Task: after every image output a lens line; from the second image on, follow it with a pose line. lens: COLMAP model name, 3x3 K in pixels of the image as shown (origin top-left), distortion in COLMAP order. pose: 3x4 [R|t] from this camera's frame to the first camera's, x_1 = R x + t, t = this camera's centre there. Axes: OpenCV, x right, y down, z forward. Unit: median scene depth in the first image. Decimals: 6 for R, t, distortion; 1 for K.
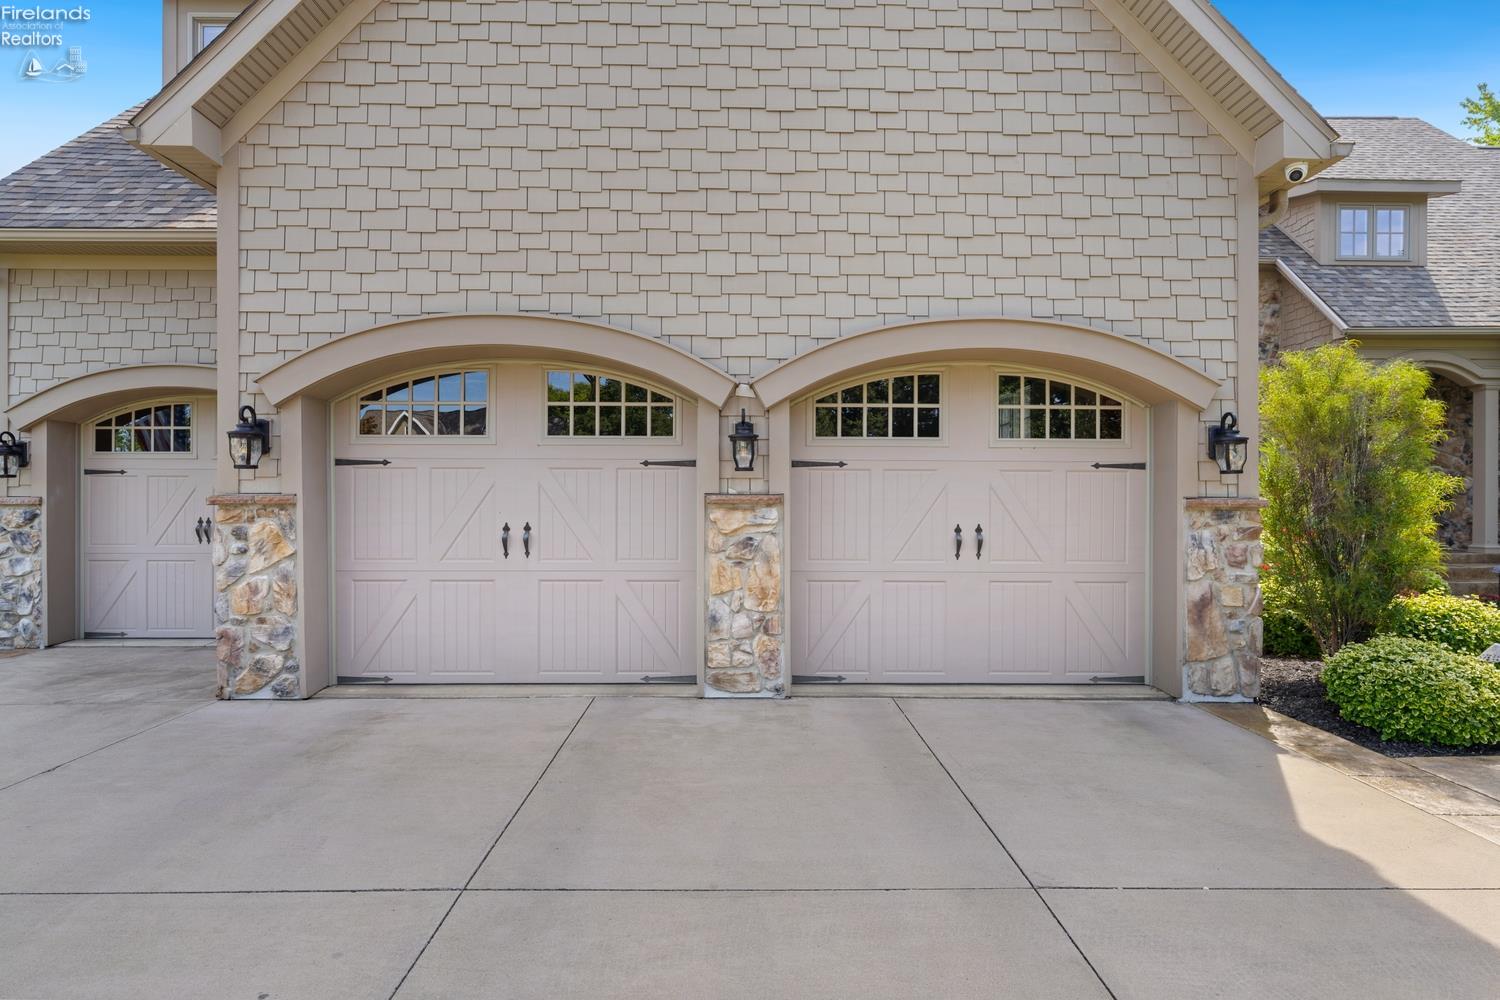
lens RADIAL K [[730.2, 0, 750.1], [0, 730.2, 501.2], [0, 0, 1]] dist [0.002550, 0.000760]
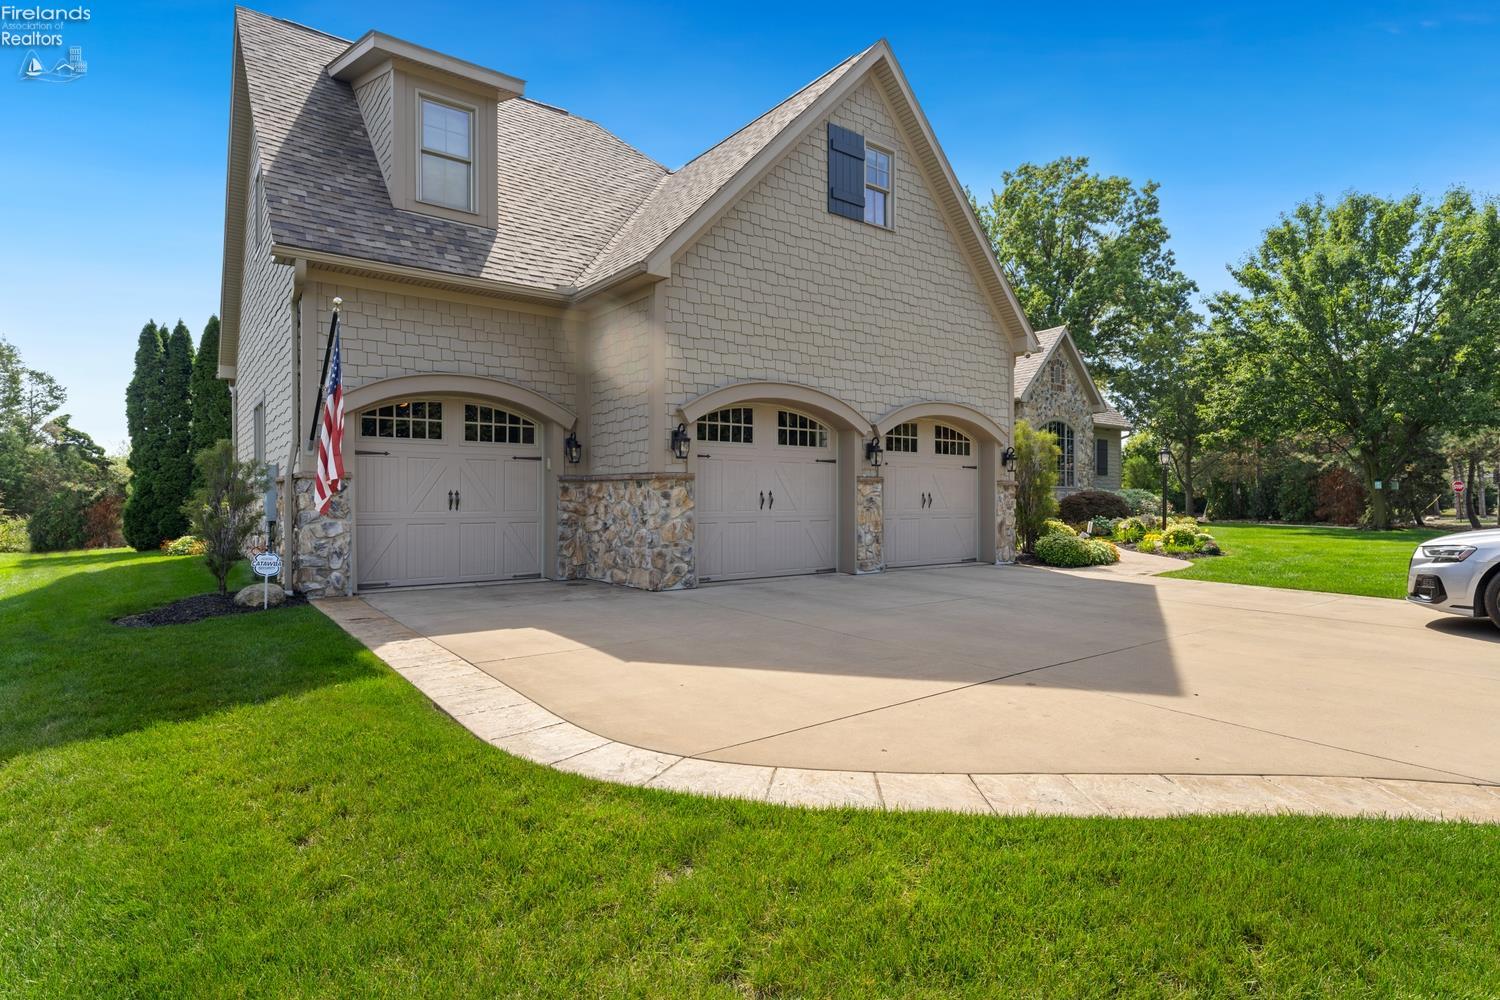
lens RADIAL K [[765.9, 0, 750.9], [0, 765.9, 498.1], [0, 0, 1]] dist [0.007190, 0.000143]
pose [[0.806790, -0.001072, 0.590838, -1.582481], [0.000932, 0.999999, 0.000542, 0.049283], [-0.590838, 0.000114, 0.806790, -0.582512]]
